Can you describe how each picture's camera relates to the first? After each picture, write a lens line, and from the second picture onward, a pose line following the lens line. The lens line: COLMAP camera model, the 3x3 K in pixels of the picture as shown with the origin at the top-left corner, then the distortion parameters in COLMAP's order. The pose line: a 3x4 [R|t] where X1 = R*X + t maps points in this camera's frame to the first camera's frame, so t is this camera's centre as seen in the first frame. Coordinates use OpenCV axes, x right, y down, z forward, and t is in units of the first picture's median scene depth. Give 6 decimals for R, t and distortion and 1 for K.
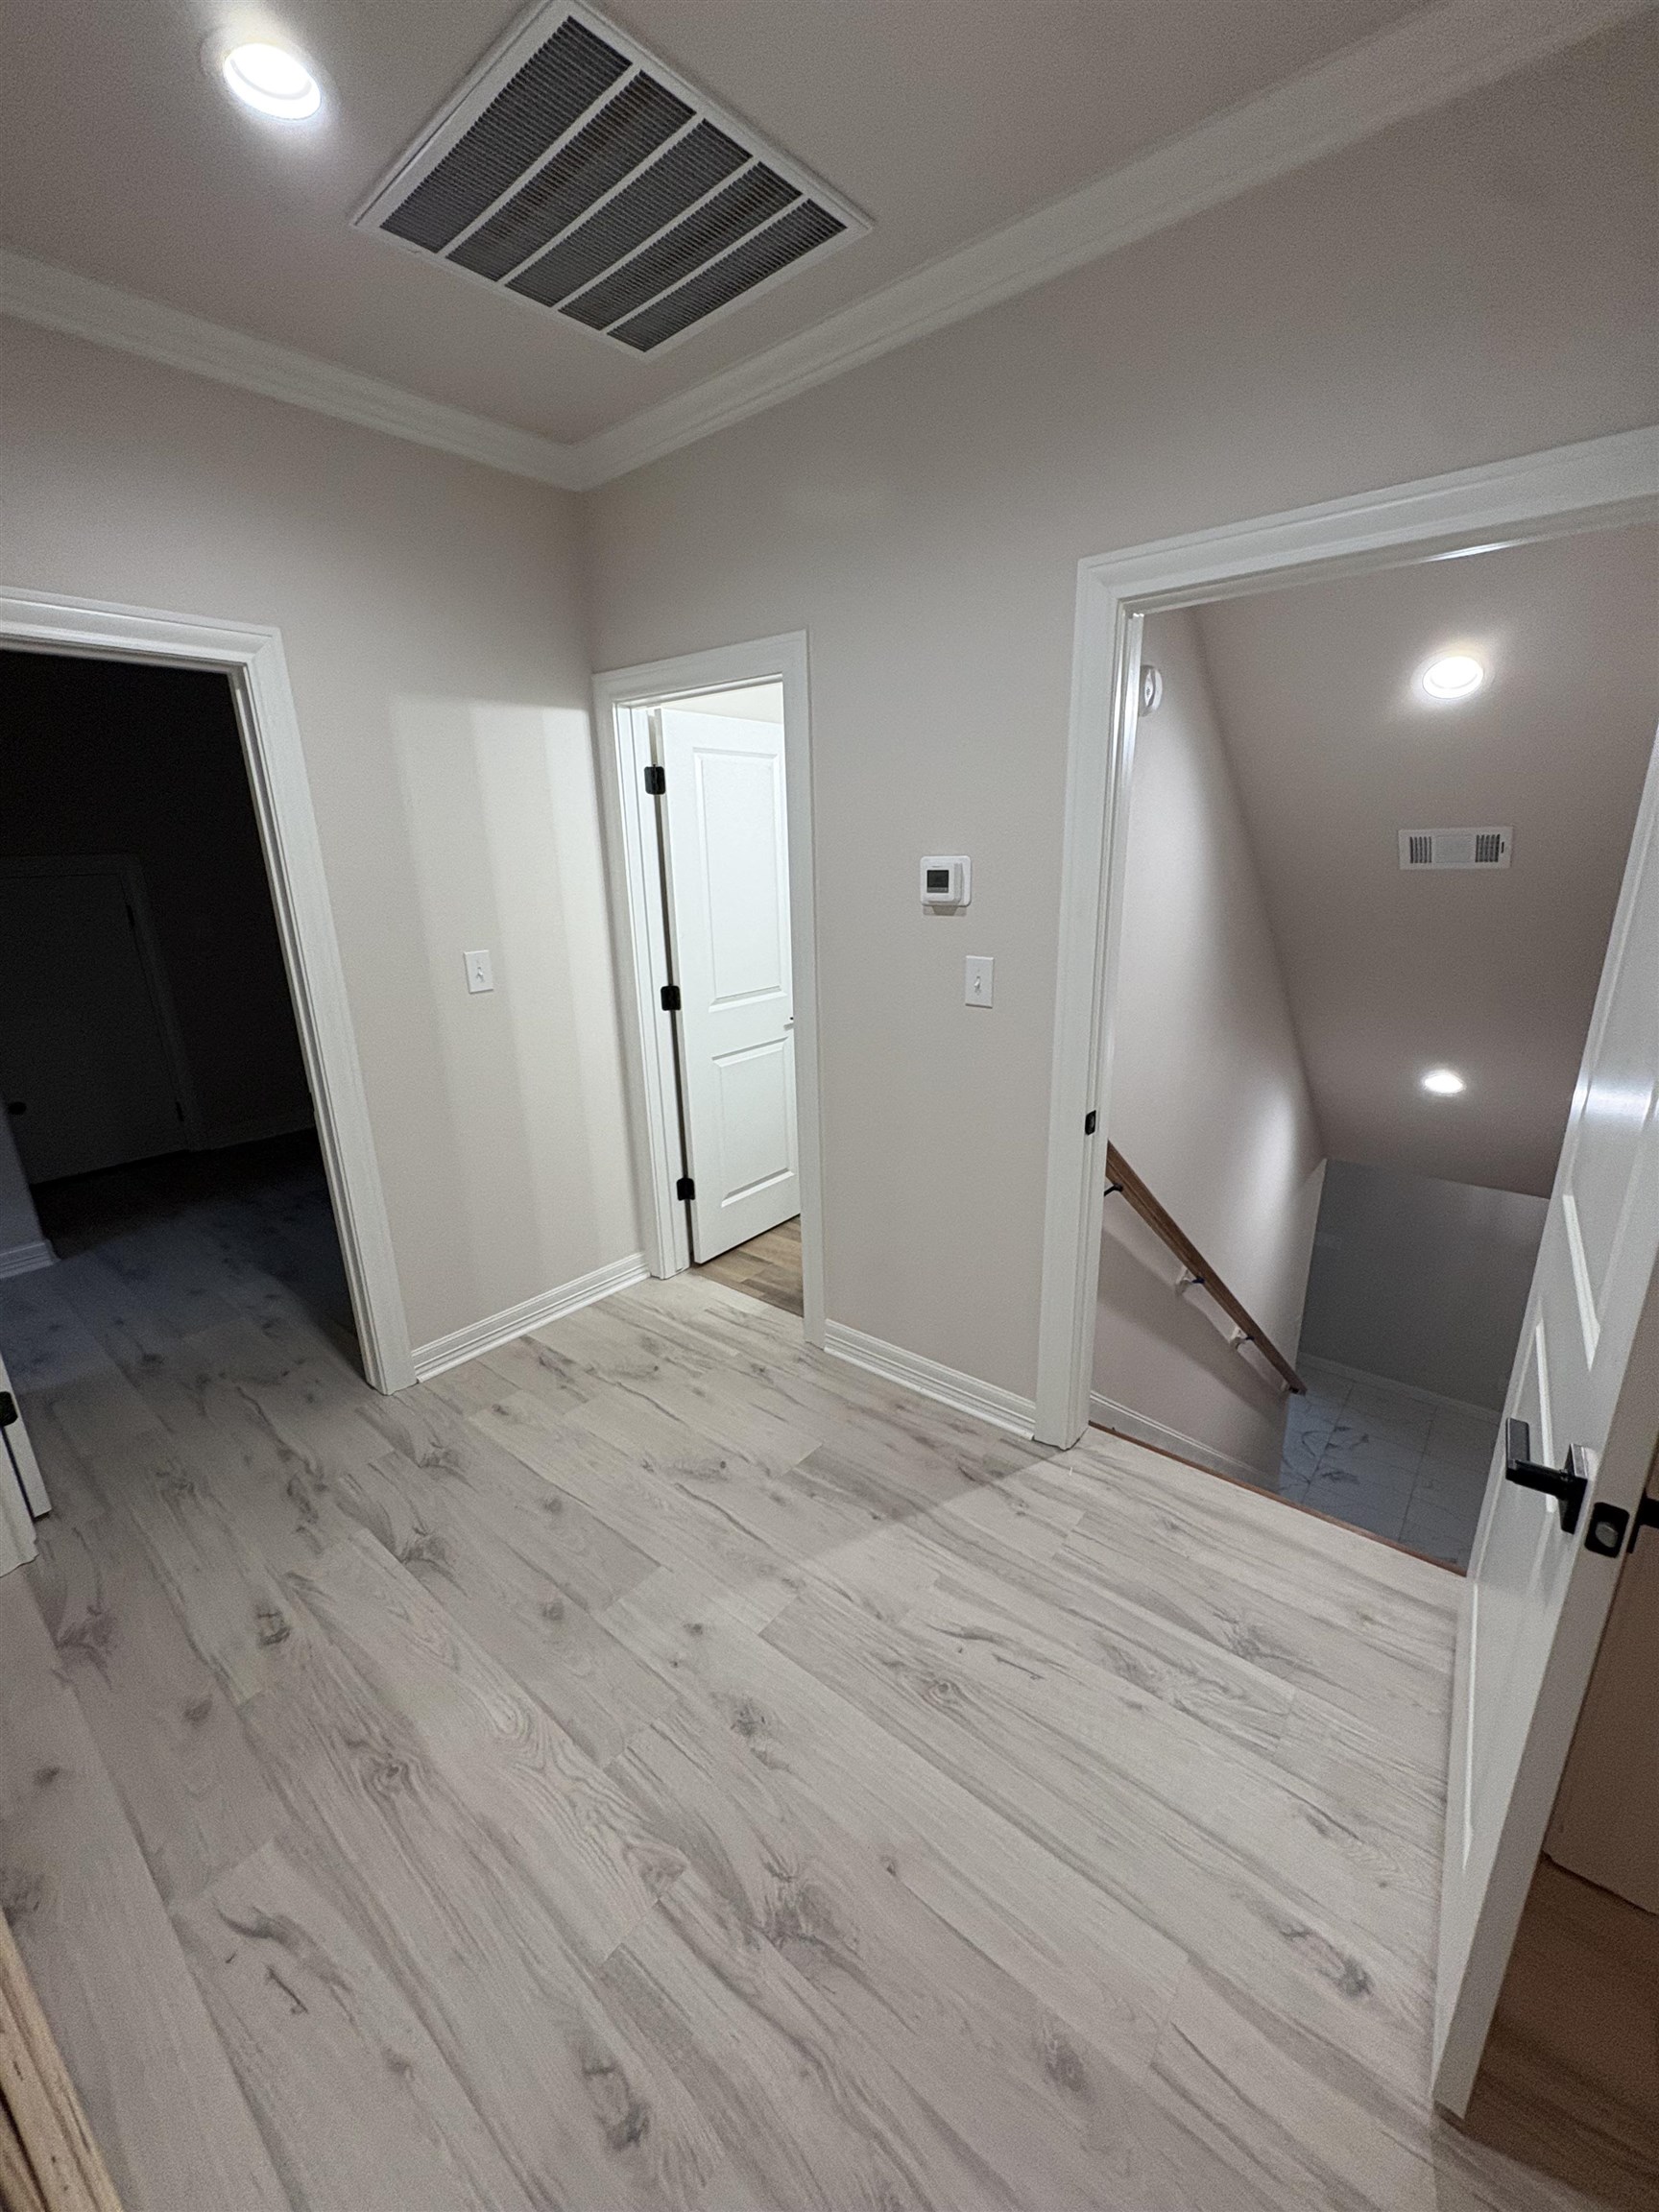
lens RADIAL K [[884.4, 0, 823.9], [0, 884.4, 1109.4], [0, 0, 1]] dist [-0.000418, 0.000037]
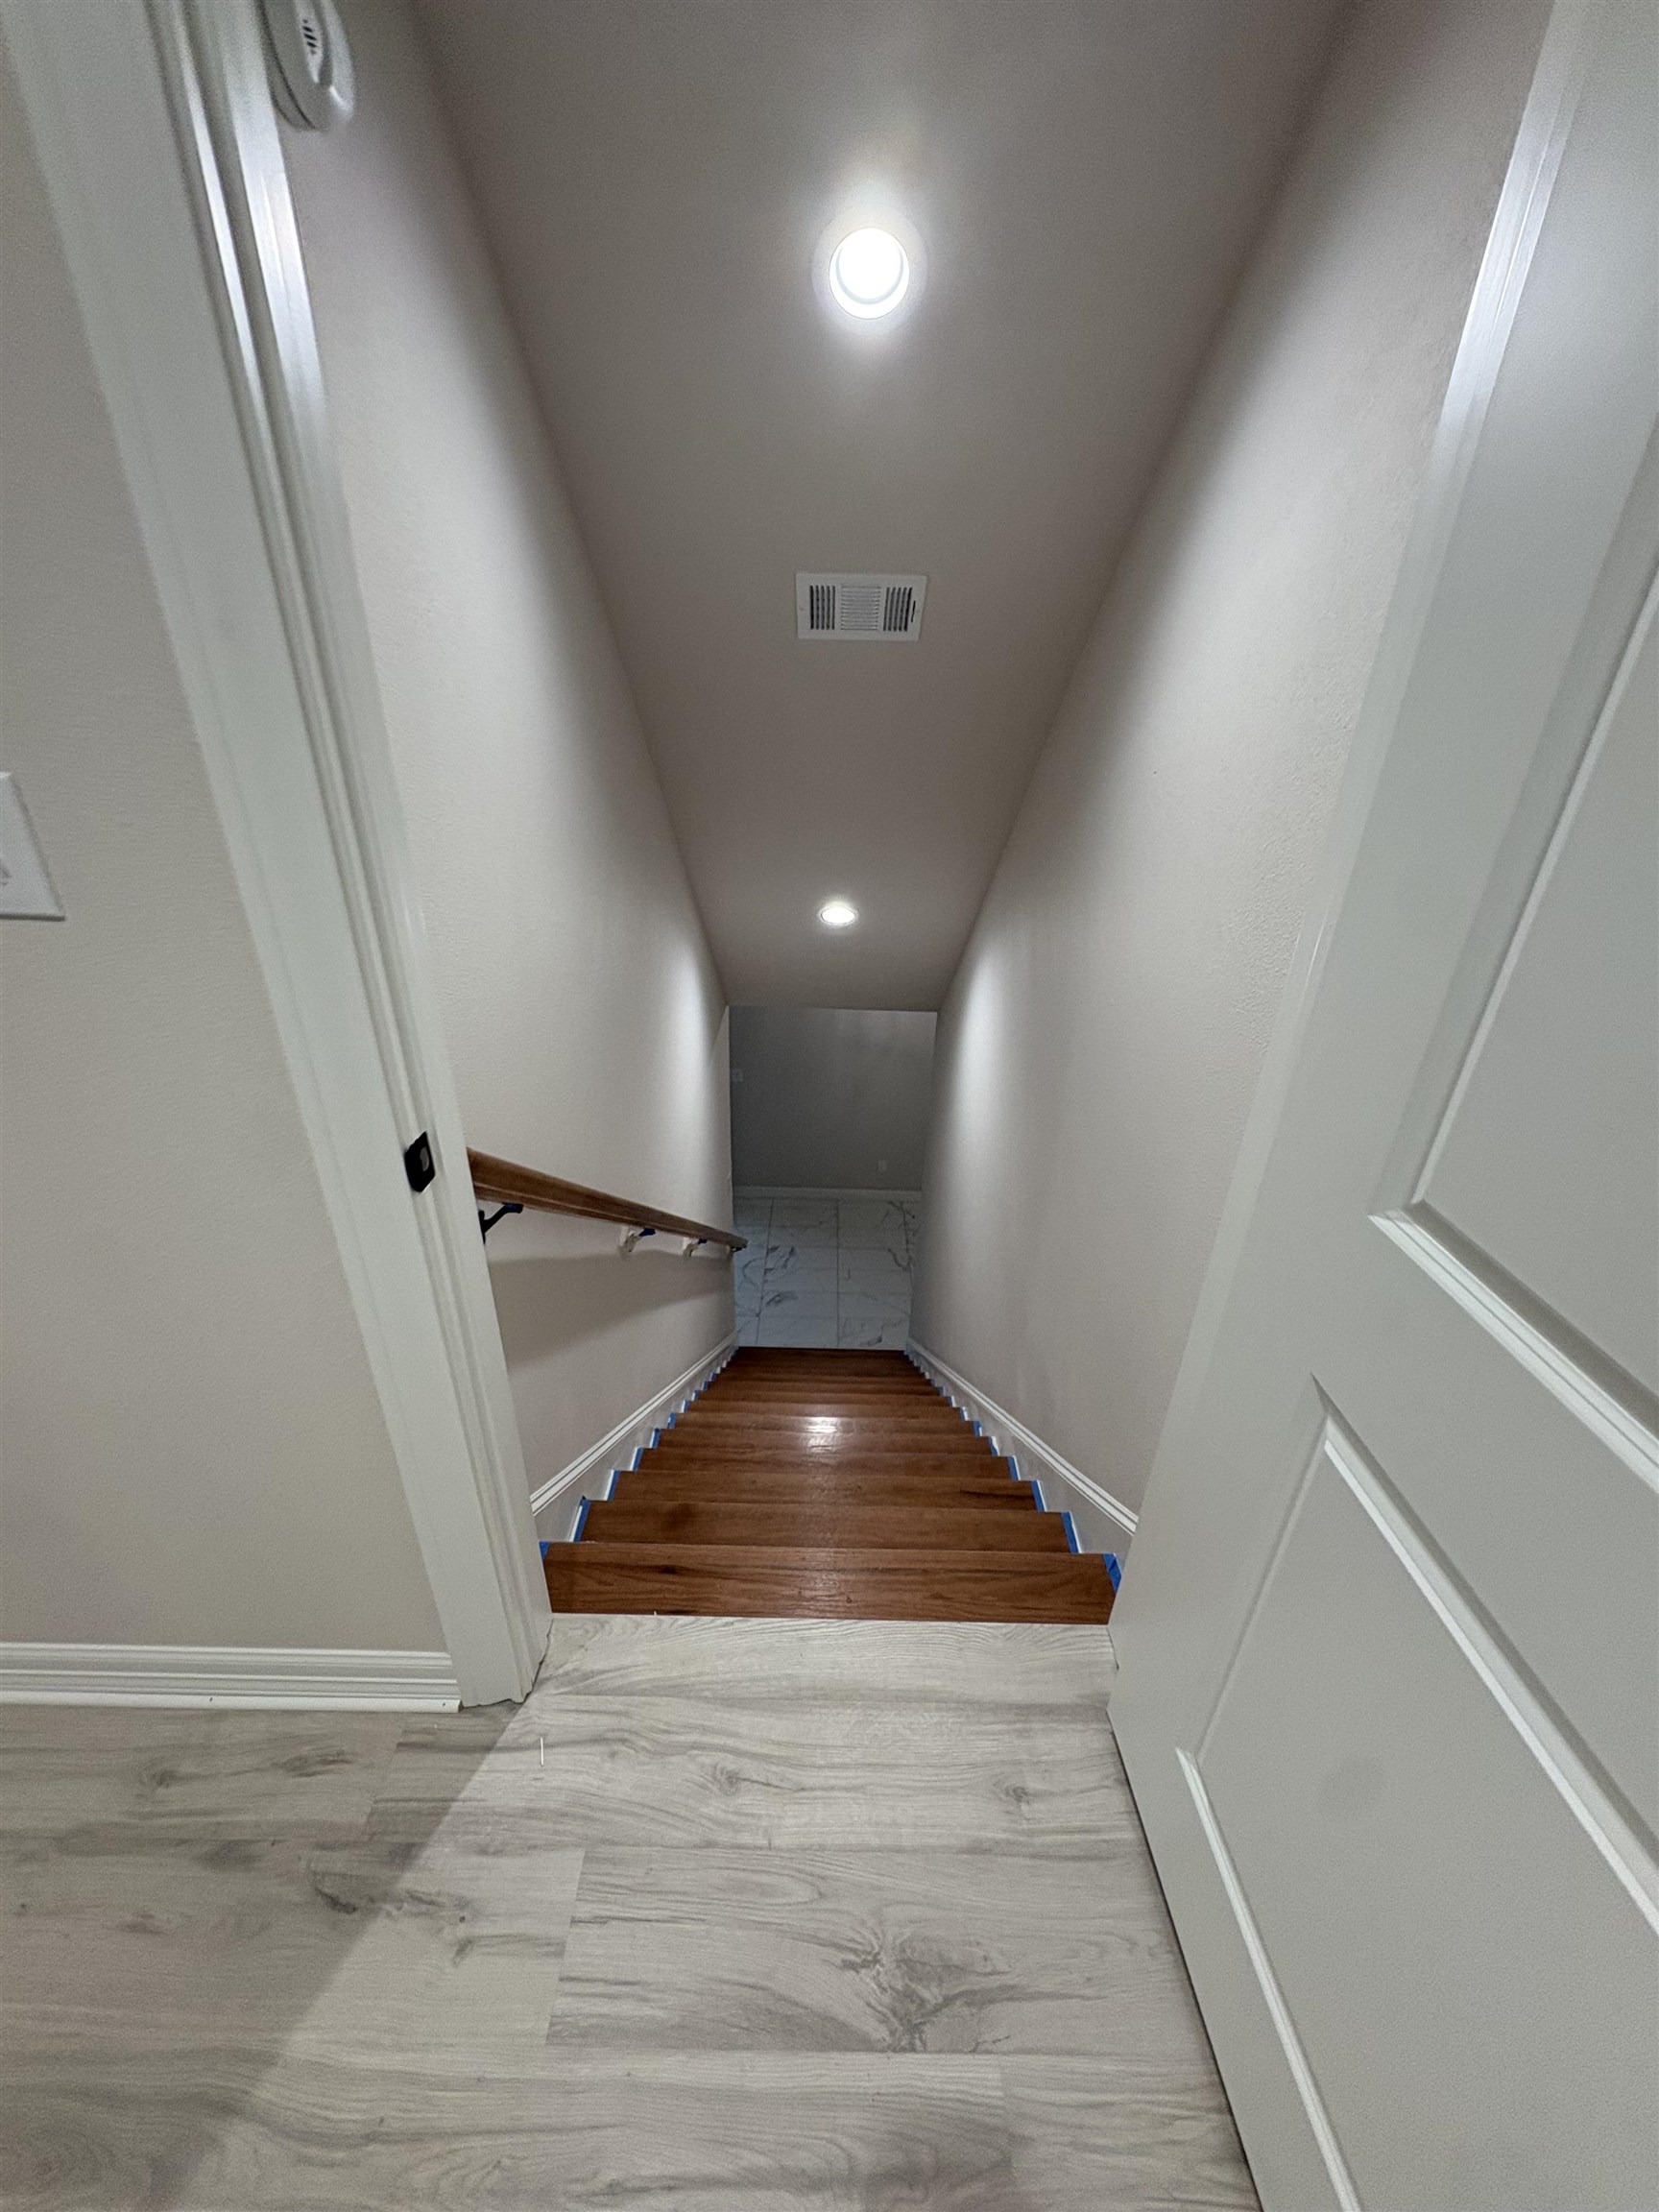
lens RADIAL K [[880.5, 0, 829.5], [0, 880.5, 1106.0], [0, 0, 1]] dist [-0.000105, -0.000033]
pose [[0.768271, -0.245875, 0.591020, 0.184512], [0.137689, 0.965152, 0.222539, -0.072346], [-0.625141, -0.089593, 0.775353, 0.480566]]
